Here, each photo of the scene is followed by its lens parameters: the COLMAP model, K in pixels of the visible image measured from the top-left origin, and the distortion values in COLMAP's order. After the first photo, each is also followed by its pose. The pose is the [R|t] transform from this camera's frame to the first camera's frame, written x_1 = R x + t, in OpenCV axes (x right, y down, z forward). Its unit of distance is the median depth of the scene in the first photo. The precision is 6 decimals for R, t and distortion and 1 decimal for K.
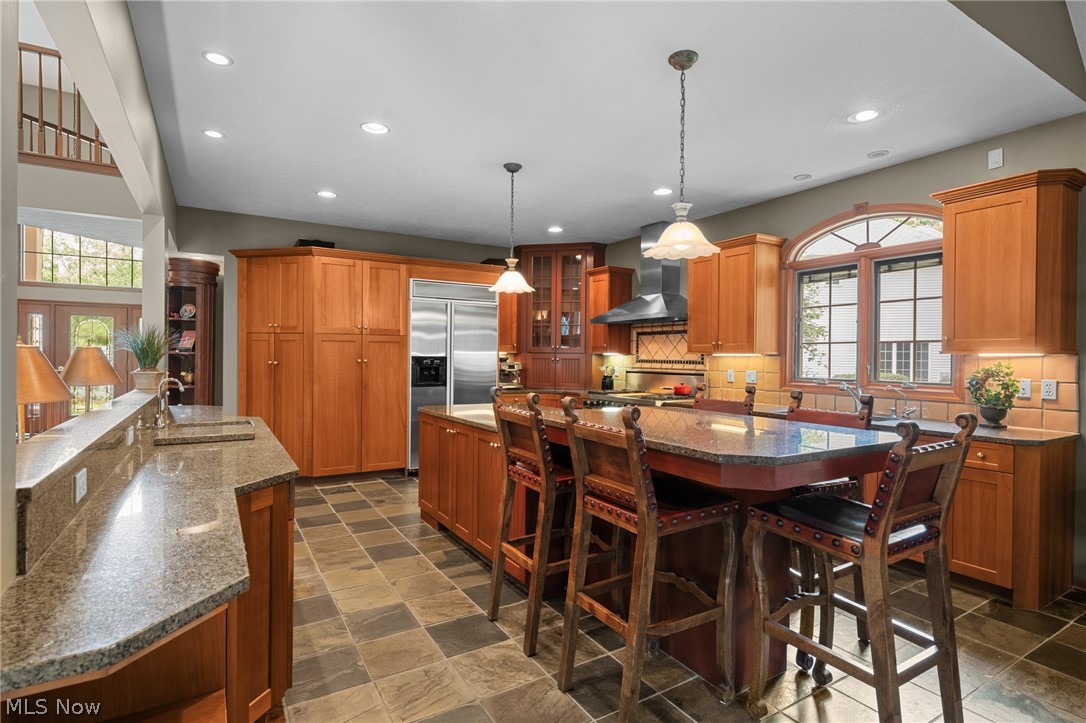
lens RADIAL K [[540.0, 0, 543.0], [0, 540.0, 361.5], [0, 0, 1]] dist [0.000741, 0.000133]
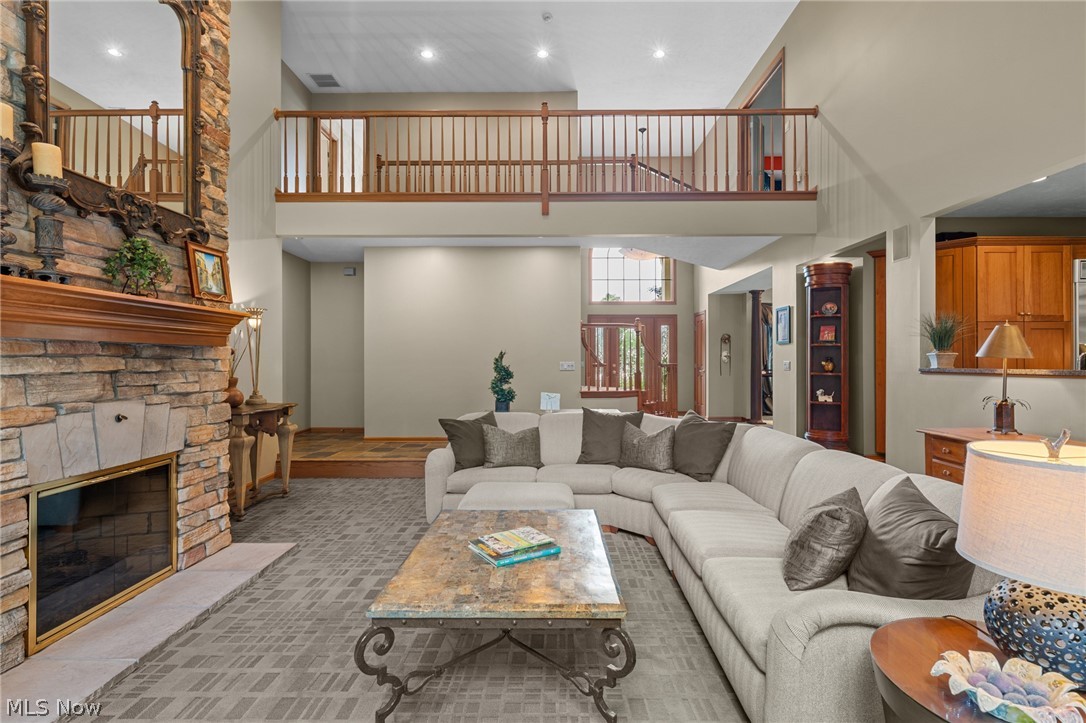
lens RADIAL K [[515.5, 0, 543.0], [0, 515.5, 361.5], [0, 0, 1]] dist [-0.001322, -0.000175]
pose [[0.847529, -0.010448, -0.530647, -0.585211], [0.001797, 0.999857, -0.016817, 0.035860], [0.530747, 0.013300, 0.847426, -0.242612]]
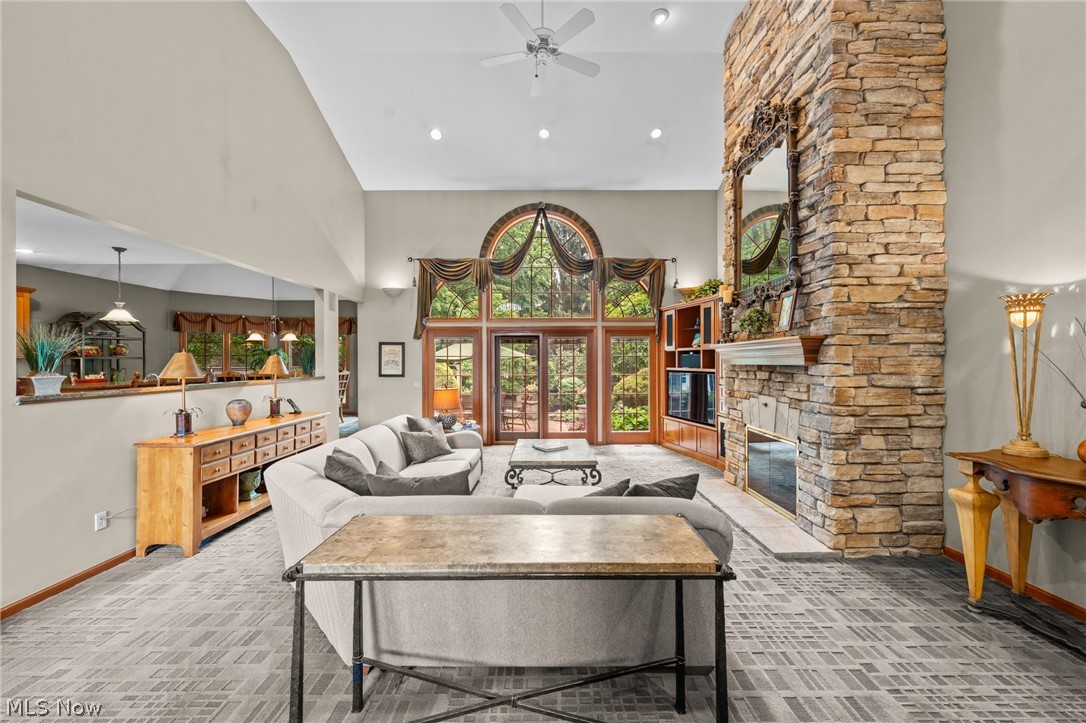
lens RADIAL K [[416.2, 0, 548.5], [0, 416.2, 362.3], [0, 0, 1]] dist [-0.001523, -0.000303]
pose [[-0.858670, -0.005085, 0.512503, -1.226335], [0.003719, 0.999863, 0.016152, -0.007925], [-0.512515, 0.015776, -0.858533, 0.779319]]
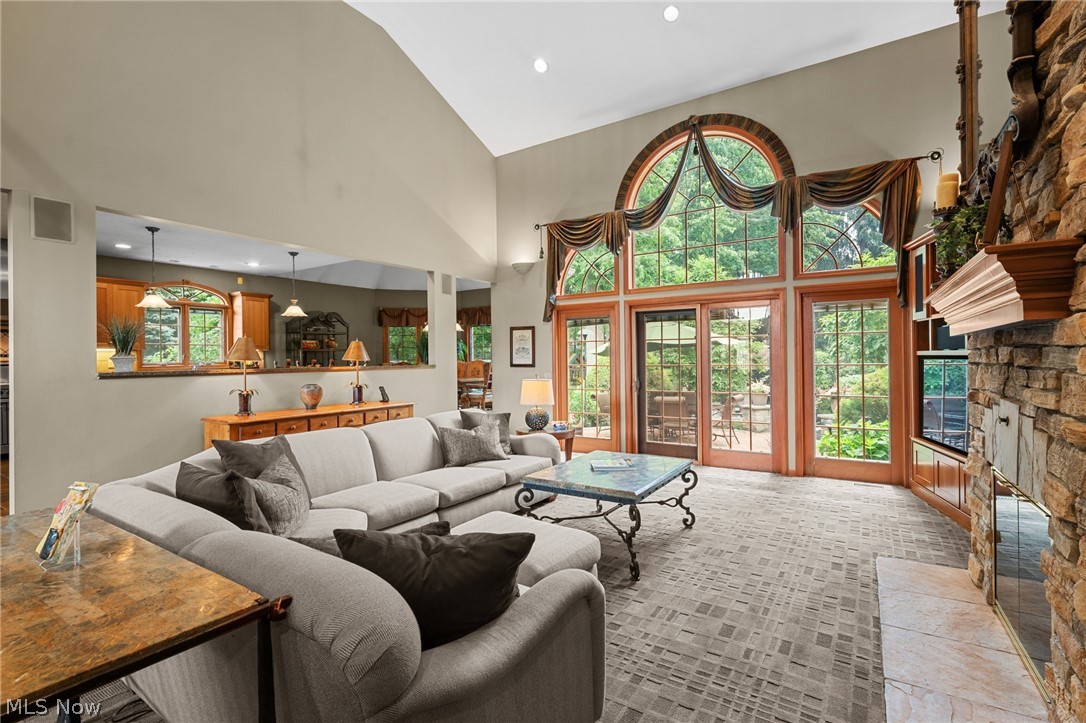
lens RADIAL K [[500.0, 0, 545.4], [0, 500.0, 359.0], [0, 0, 1]] dist [0.002503, 0.000179]
pose [[-0.439652, -0.002147, 0.898166, -1.371568], [0.020630, 0.999709, 0.012487, 0.019845], [-0.897931, 0.024019, -0.439480, 0.449044]]
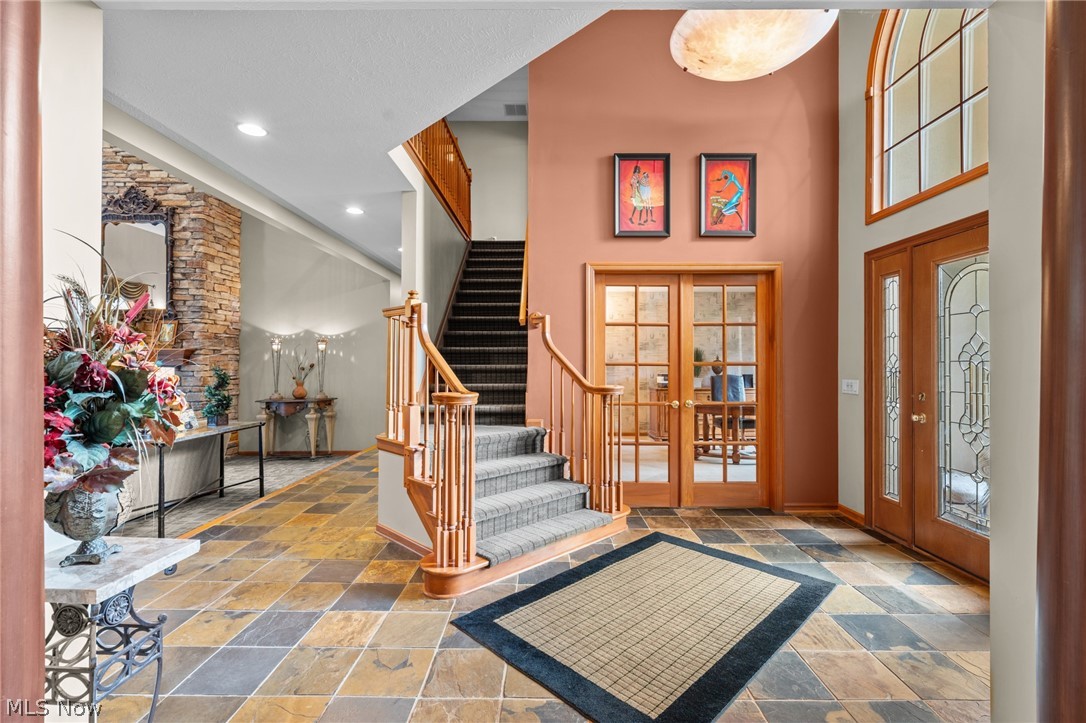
lens RADIAL K [[486.3, 0, 545.5], [0, 486.3, 360.3], [0, 0, 1]] dist [-0.000311, 0.000214]
pose [[-0.523149, -0.014693, -0.852114, -0.670315], [-0.016836, 0.999834, -0.006904, -0.012031], [0.852075, 0.010734, -0.523310, 1.495643]]
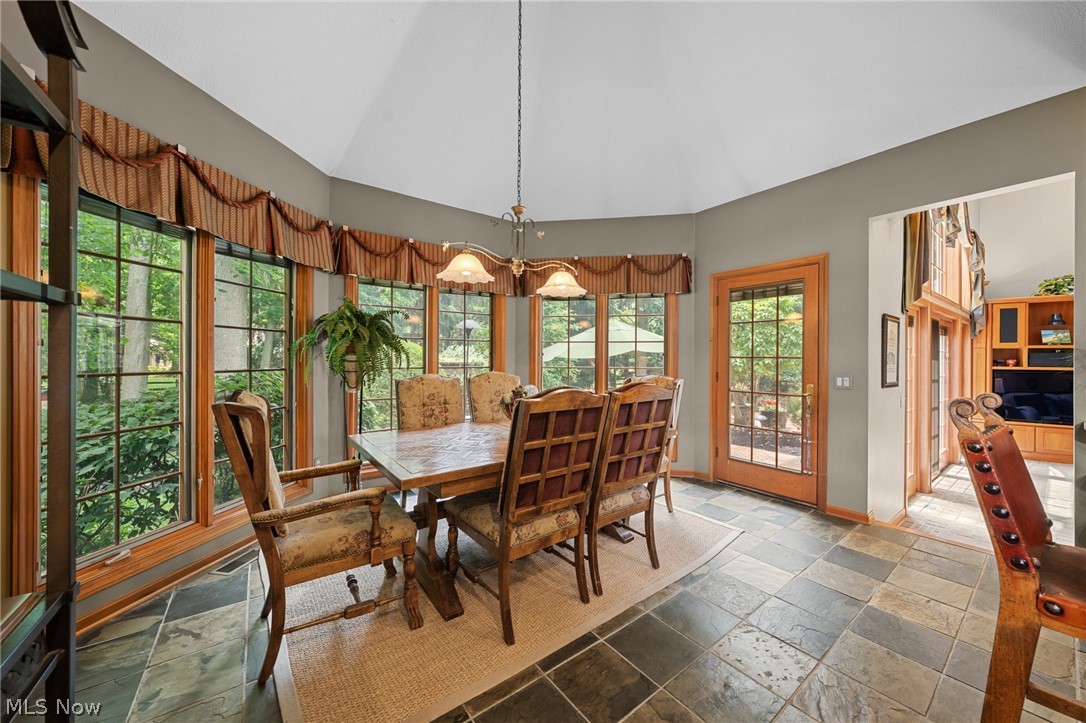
lens RADIAL K [[389.1, 0, 547.5], [0, 389.1, 360.9], [0, 0, 1]] dist [-0.002271, -0.000188]
pose [[-0.995105, -0.011718, -0.098131, 0.435781], [-0.013142, 0.999817, 0.013868, 0.016111], [0.097950, 0.015090, -0.995077, 0.448304]]
